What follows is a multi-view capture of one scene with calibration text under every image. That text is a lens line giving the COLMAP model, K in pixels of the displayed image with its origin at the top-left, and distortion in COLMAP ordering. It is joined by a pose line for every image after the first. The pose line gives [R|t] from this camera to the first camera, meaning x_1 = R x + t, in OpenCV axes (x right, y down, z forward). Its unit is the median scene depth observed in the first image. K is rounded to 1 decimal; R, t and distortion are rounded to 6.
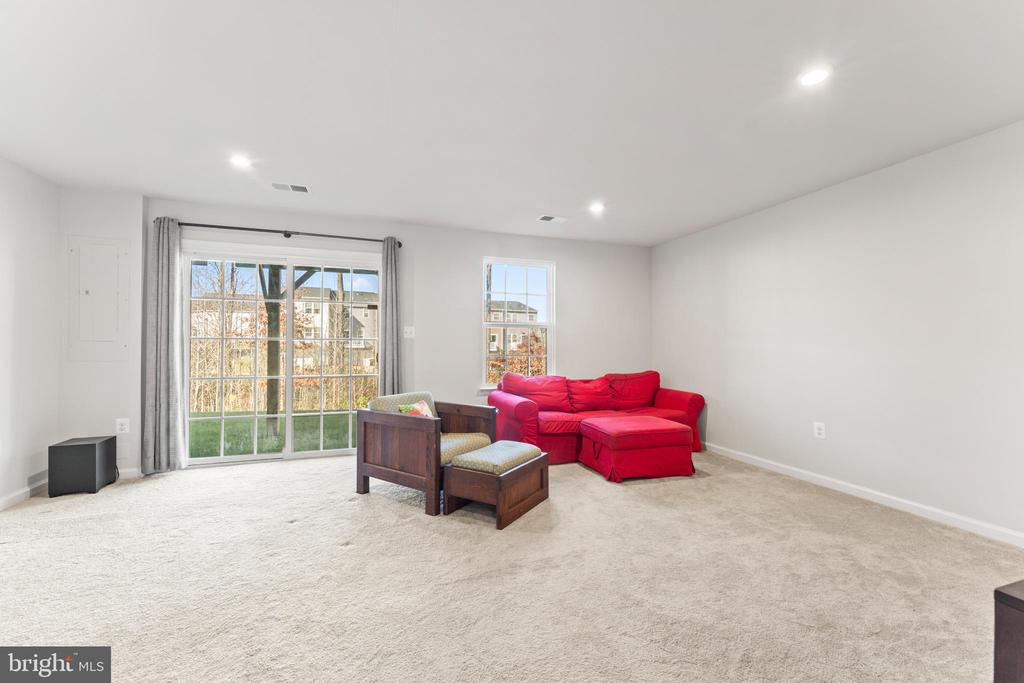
lens RADIAL K [[413.9, 0, 512.0], [0, 413.9, 341.5], [0, 0, 1]] dist [0.000422, 0.000030]
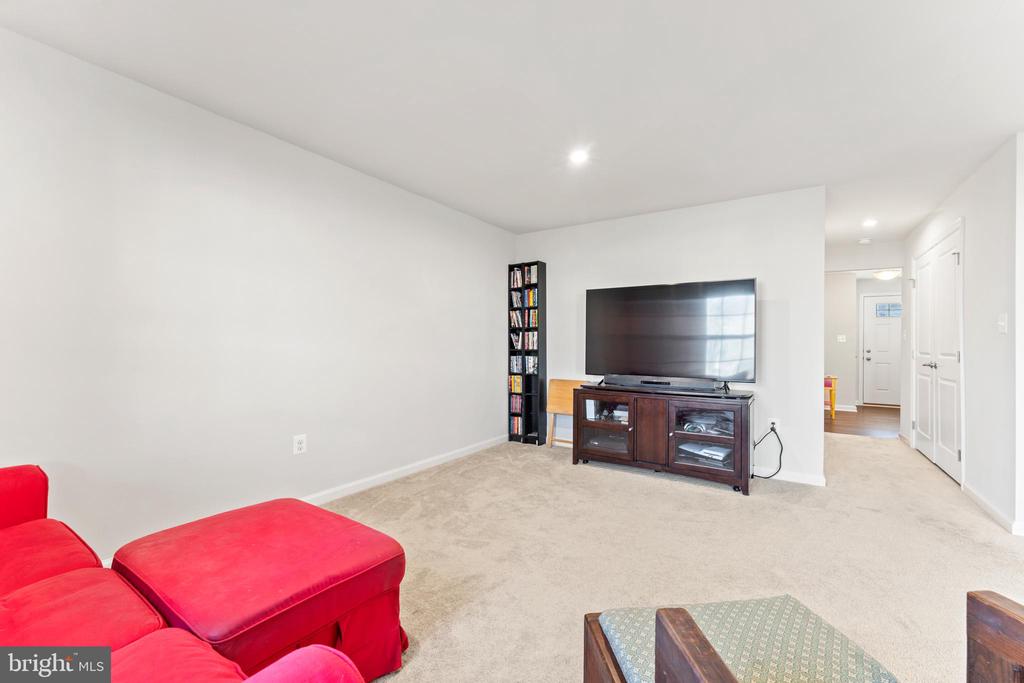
lens RADIAL K [[423.5, 0, 523.3], [0, 423.5, 341.6], [0, 0, 1]] dist [0.000167, -0.000015]
pose [[-0.621228, -0.003785, 0.783621, -0.167723], [-0.015400, 0.999854, -0.007379, 0.011575], [-0.783479, -0.016652, -0.621195, 1.101842]]
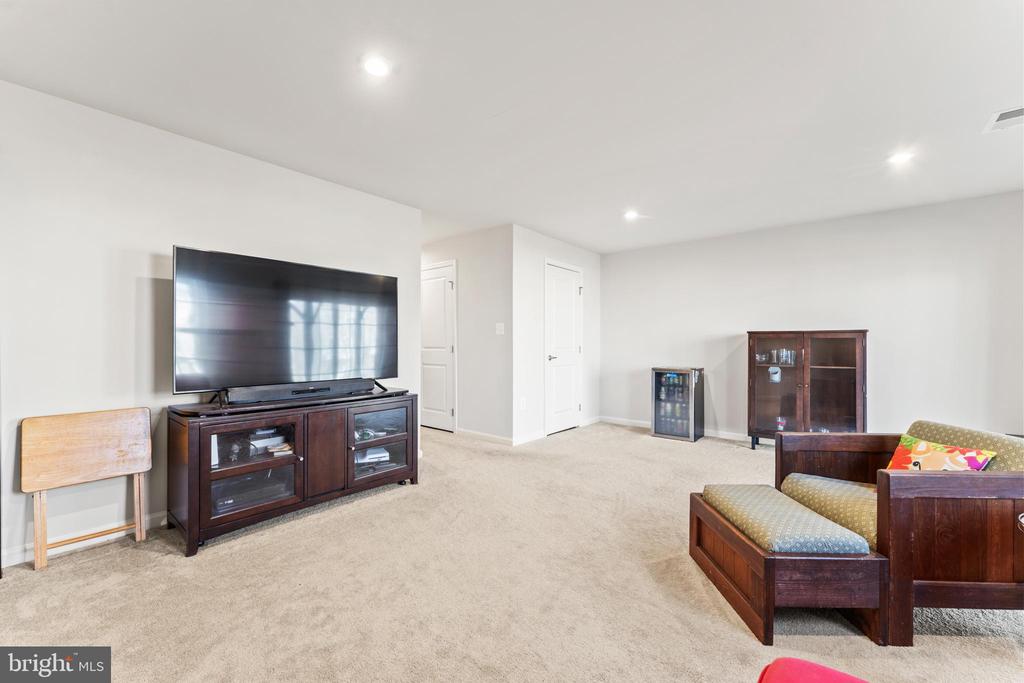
lens RADIAL K [[406.8, 0, 512.0], [0, 406.8, 341.5], [0, 0, 1]] dist [0.002448, 0.000128]
pose [[-0.854168, -0.006710, -0.519954, 0.509853], [0.000148, 0.999914, -0.013148, 0.015545], [0.519998, -0.011307, -0.854093, 1.065331]]
